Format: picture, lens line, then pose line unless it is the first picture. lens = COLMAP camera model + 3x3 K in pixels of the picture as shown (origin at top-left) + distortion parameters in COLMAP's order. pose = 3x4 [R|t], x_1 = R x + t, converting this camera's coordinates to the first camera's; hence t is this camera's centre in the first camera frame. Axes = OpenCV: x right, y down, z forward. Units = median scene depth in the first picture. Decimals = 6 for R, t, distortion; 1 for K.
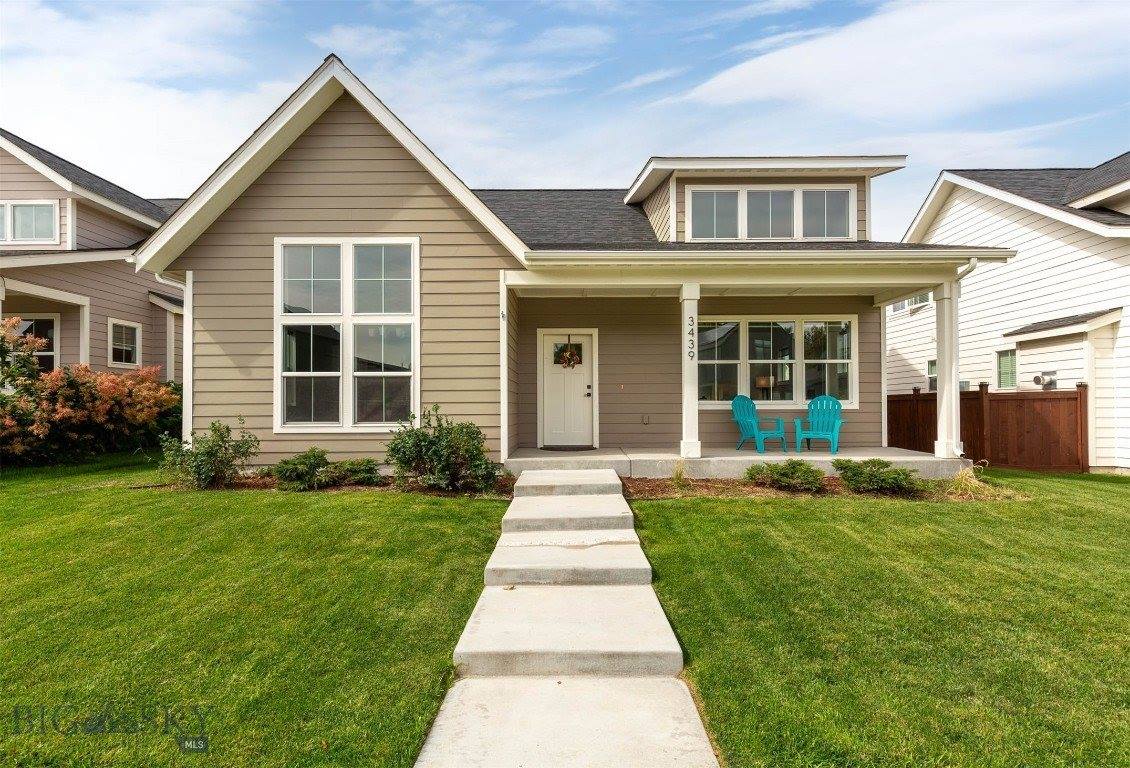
lens RADIAL K [[629.4, 0, 565.0], [0, 629.4, 384.0], [0, 0, 1]] dist [0.004563, 0.000798]
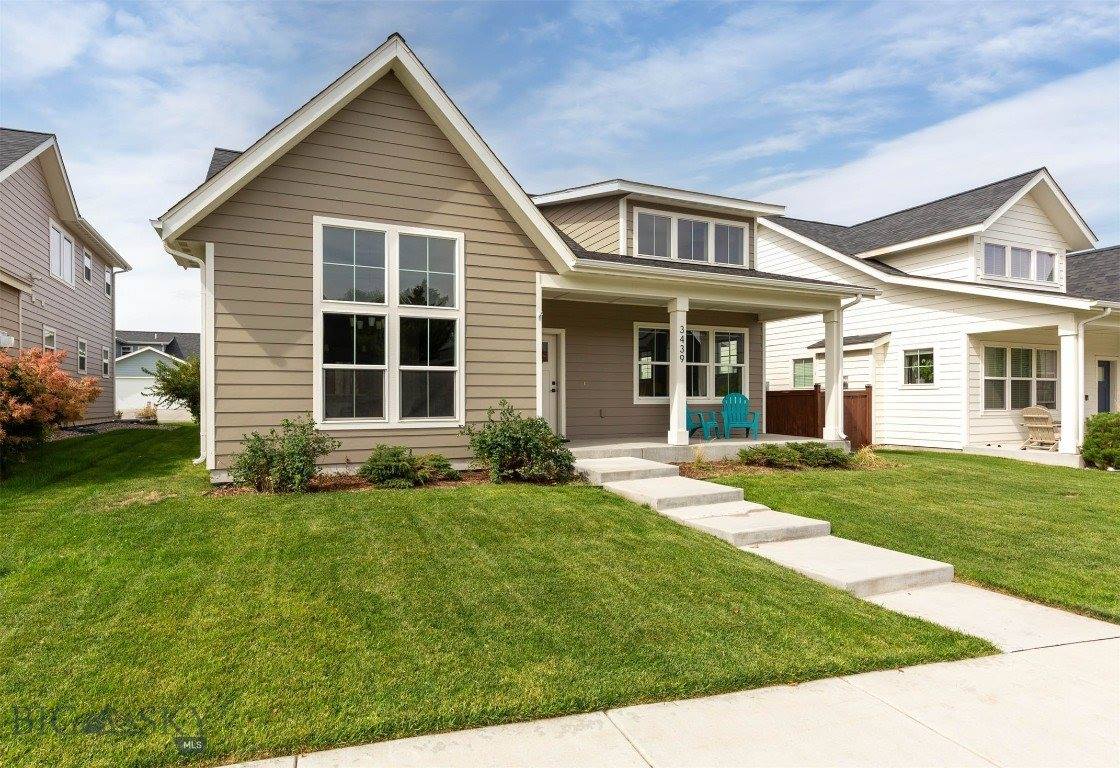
lens RADIAL K [[640.7, 0, 560.0], [0, 640.7, 384.0], [0, 0, 1]] dist [0.001085, 0.000263]
pose [[0.906141, 0.012610, 0.422789, -0.522238], [-0.016575, 0.999846, 0.005702, -0.000551], [-0.422652, -0.012174, 0.906210, 0.006312]]
